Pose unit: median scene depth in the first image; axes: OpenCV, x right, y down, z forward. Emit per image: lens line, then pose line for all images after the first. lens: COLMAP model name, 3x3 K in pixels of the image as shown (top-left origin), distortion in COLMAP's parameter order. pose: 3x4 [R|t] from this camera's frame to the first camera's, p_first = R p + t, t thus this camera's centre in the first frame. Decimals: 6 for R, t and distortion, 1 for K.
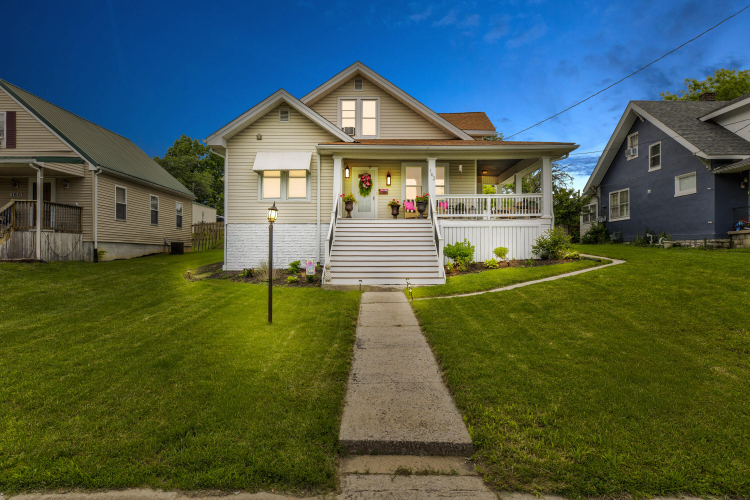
lens RADIAL K [[439.7, 0, 375.0], [0, 439.7, 250.0], [0, 0, 1]] dist [0.001715, -0.000267]
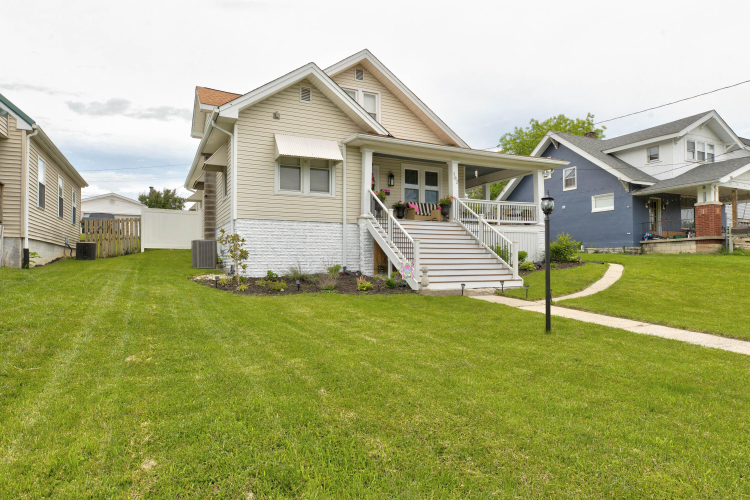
lens RADIAL K [[439.7, 0, 375.0], [0, 439.7, 250.0], [0, 0, 1]] dist [0.001715, -0.000267]
pose [[0.900979, 0.010031, 0.433747, -0.514206], [-0.000587, 0.999760, -0.021902, 0.014774], [-0.433863, 0.019478, 0.900768, 0.207763]]
